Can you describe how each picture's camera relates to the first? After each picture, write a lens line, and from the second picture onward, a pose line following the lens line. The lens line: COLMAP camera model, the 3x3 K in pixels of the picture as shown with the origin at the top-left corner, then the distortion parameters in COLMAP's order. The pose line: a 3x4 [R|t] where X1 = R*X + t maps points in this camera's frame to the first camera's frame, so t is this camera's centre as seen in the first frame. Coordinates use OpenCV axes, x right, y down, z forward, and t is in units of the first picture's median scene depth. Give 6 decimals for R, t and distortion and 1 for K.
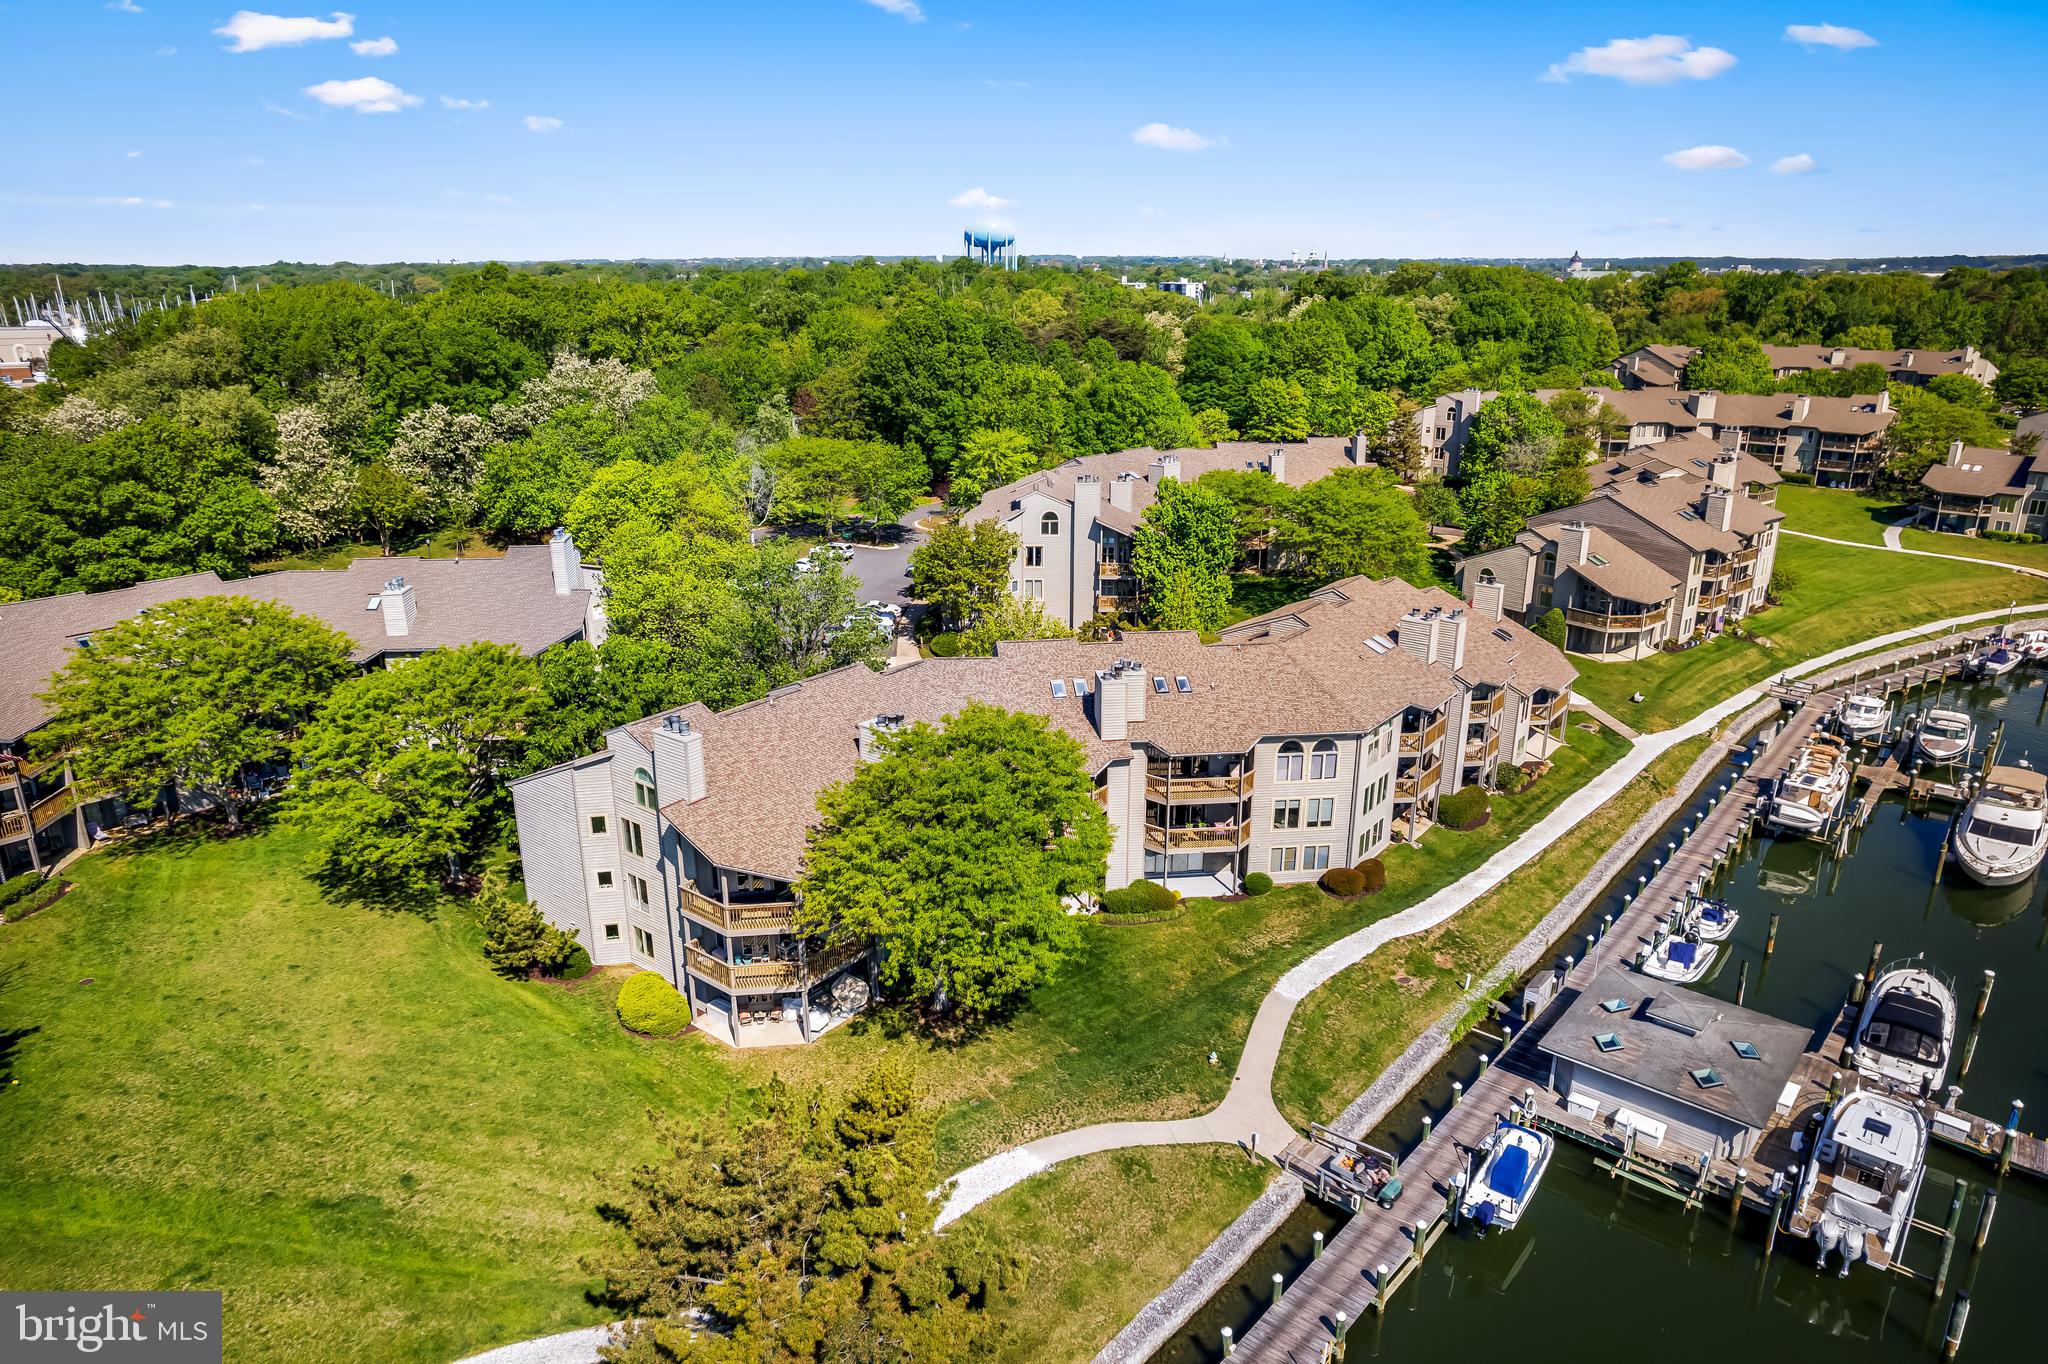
lens RADIAL K [[1311.2, 0, 1017.3], [0, 1311.2, 685.6], [0, 0, 1]] dist [-0.069083, 0.049816]
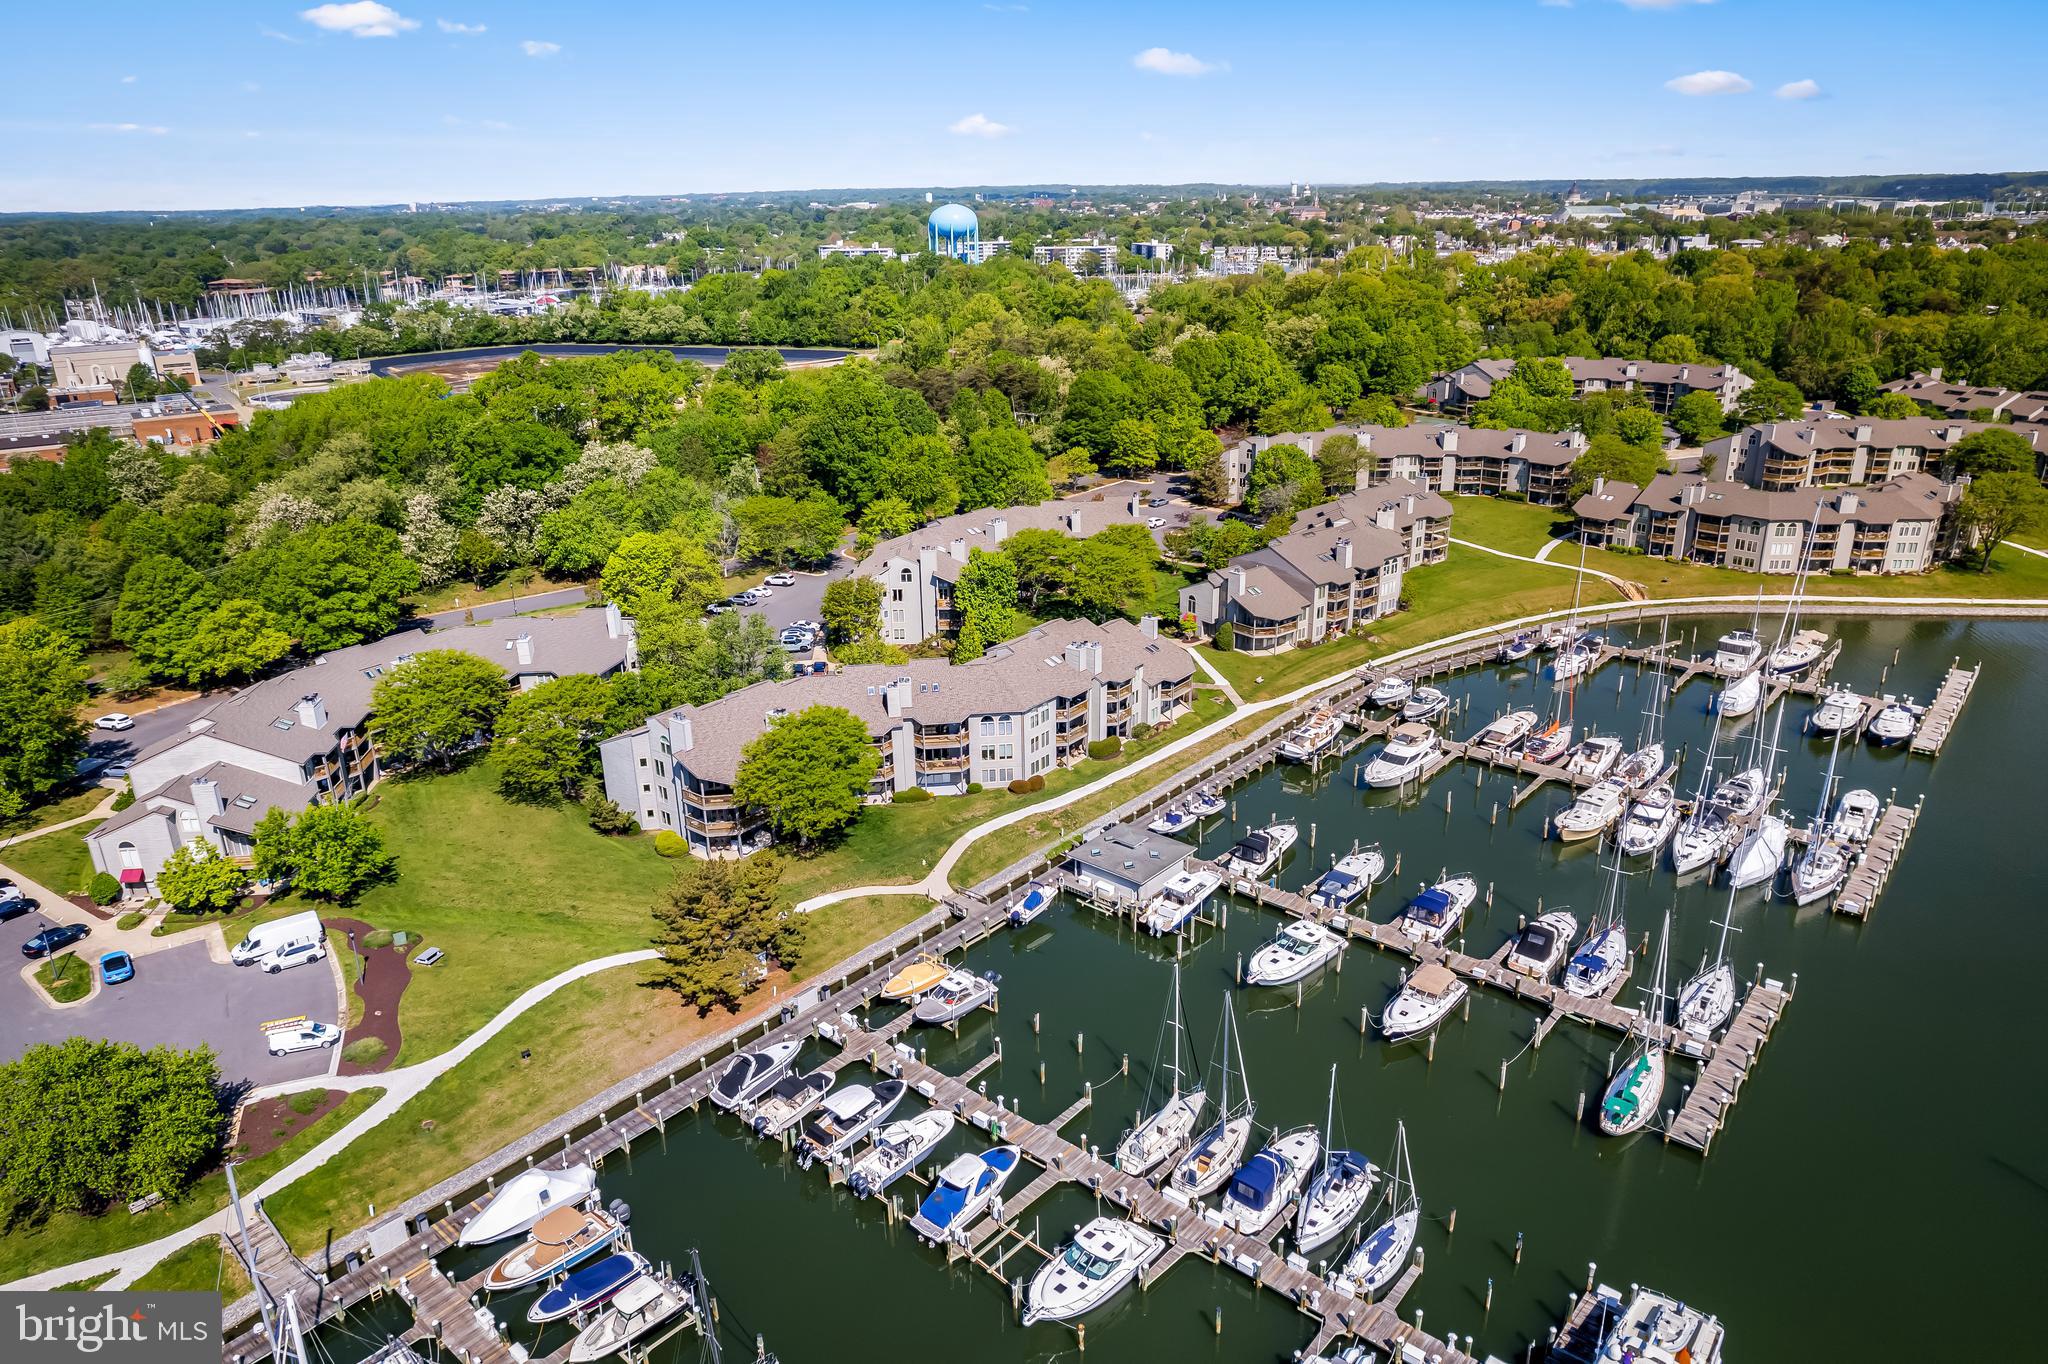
lens RADIAL K [[1351.3, 0, 1015.7], [0, 1351.3, 682.3], [0, 0, 1]] dist [-0.057213, -0.000497]
pose [[0.999860, -0.015704, -0.005818, 0.257110], [0.015919, 0.999113, 0.038974, -0.085221], [0.005201, -0.039061, 0.999223, -1.014210]]
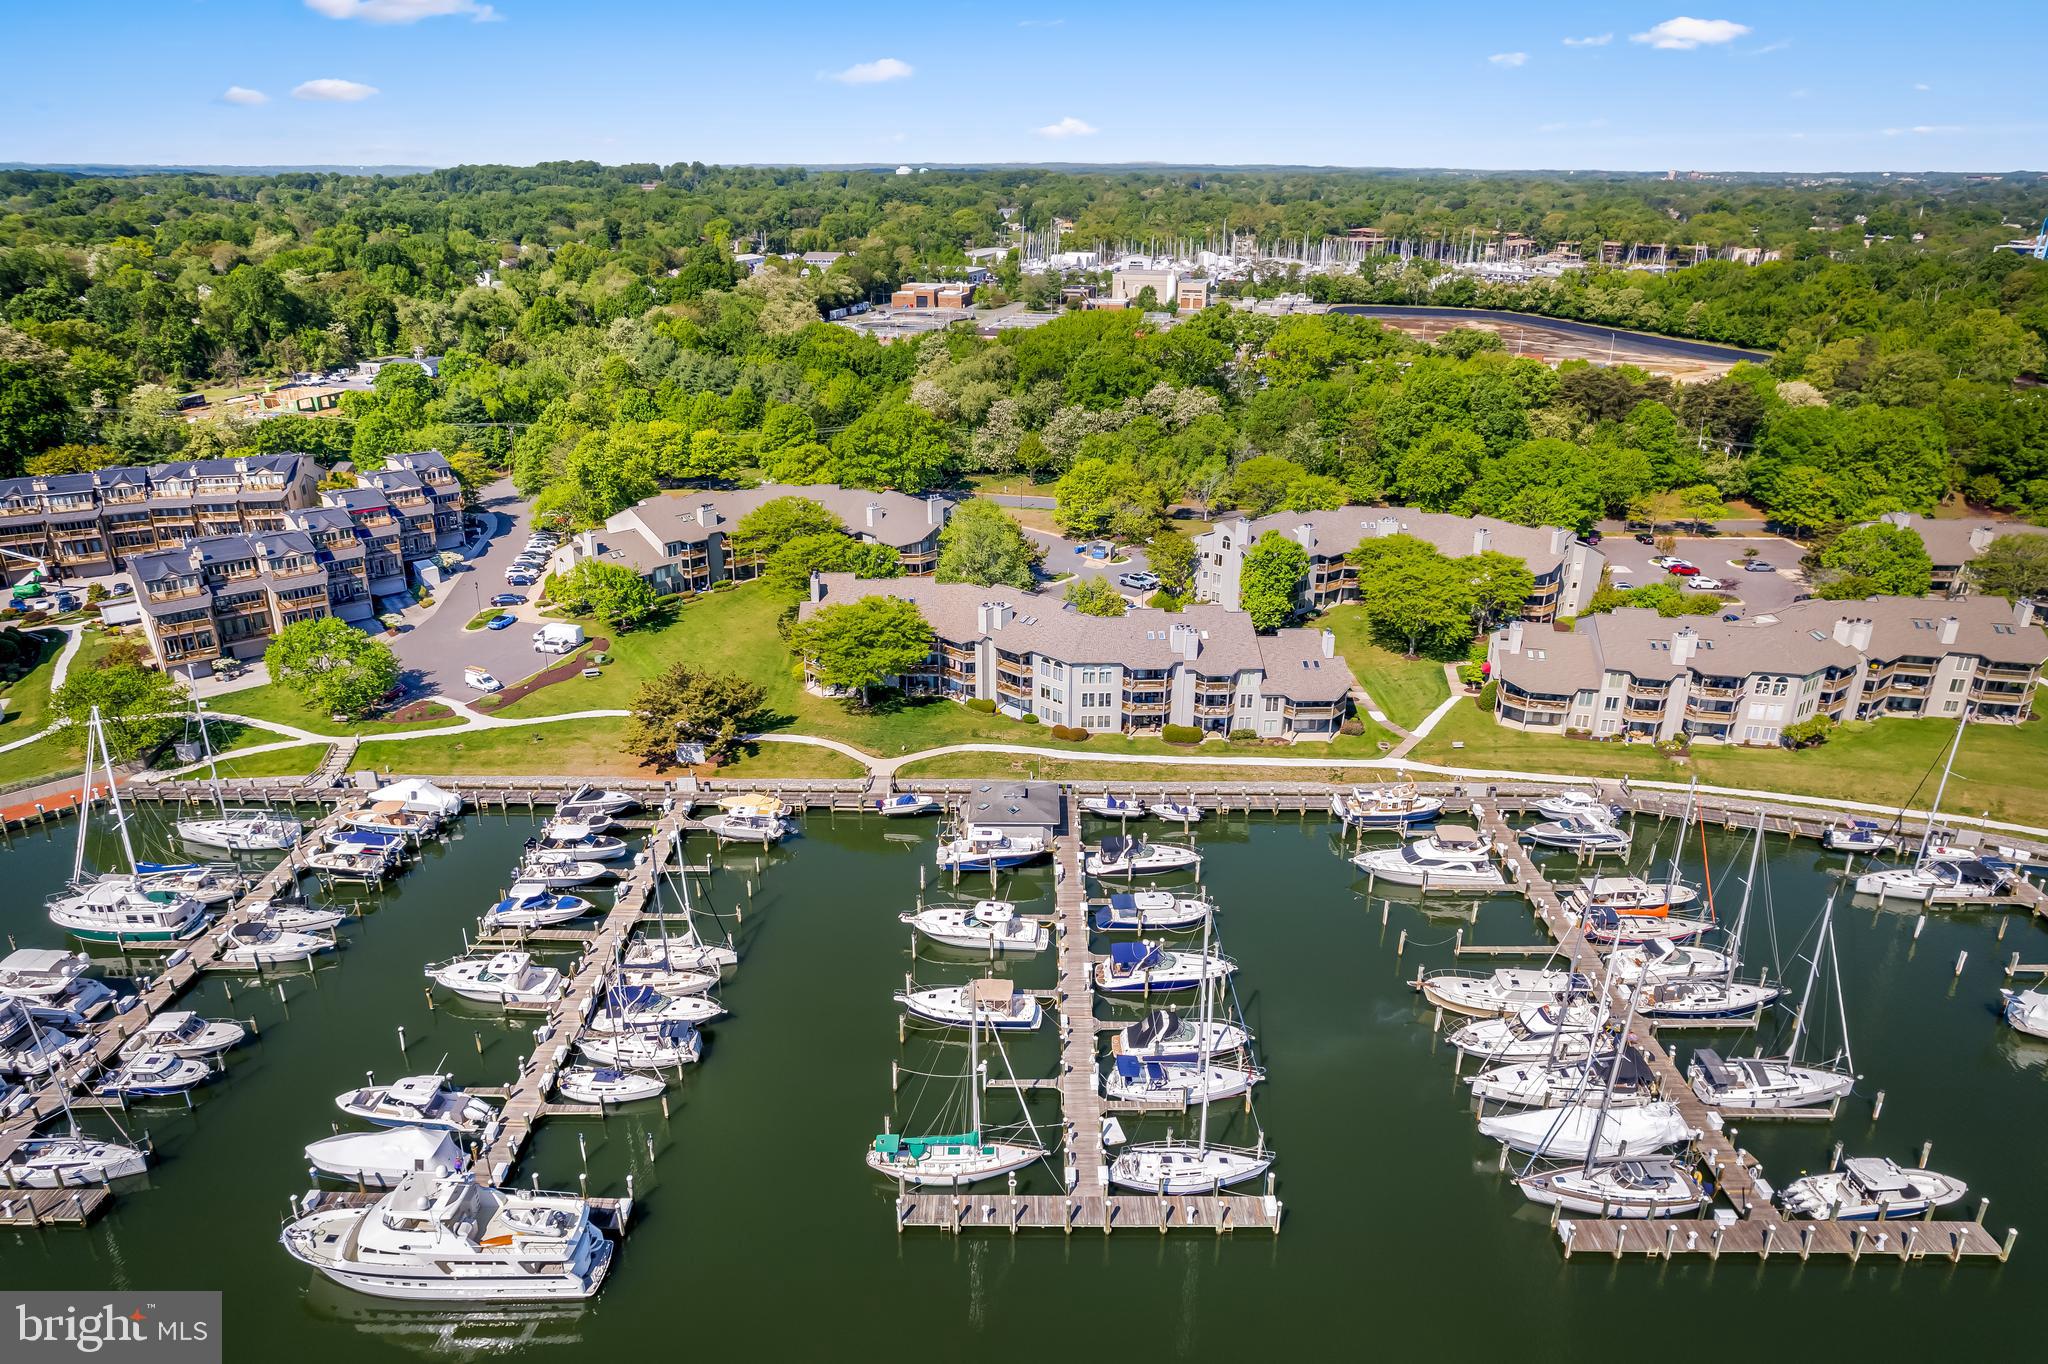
lens RADIAL K [[1311.2, 0, 1017.3], [0, 1311.2, 685.6], [0, 0, 1]] dist [-0.069083, 0.049816]
pose [[0.649459, 0.287527, -0.703940, 1.658581], [-0.239952, 0.955947, 0.169079, -0.258845], [0.721544, 0.059102, 0.689841, -0.505079]]
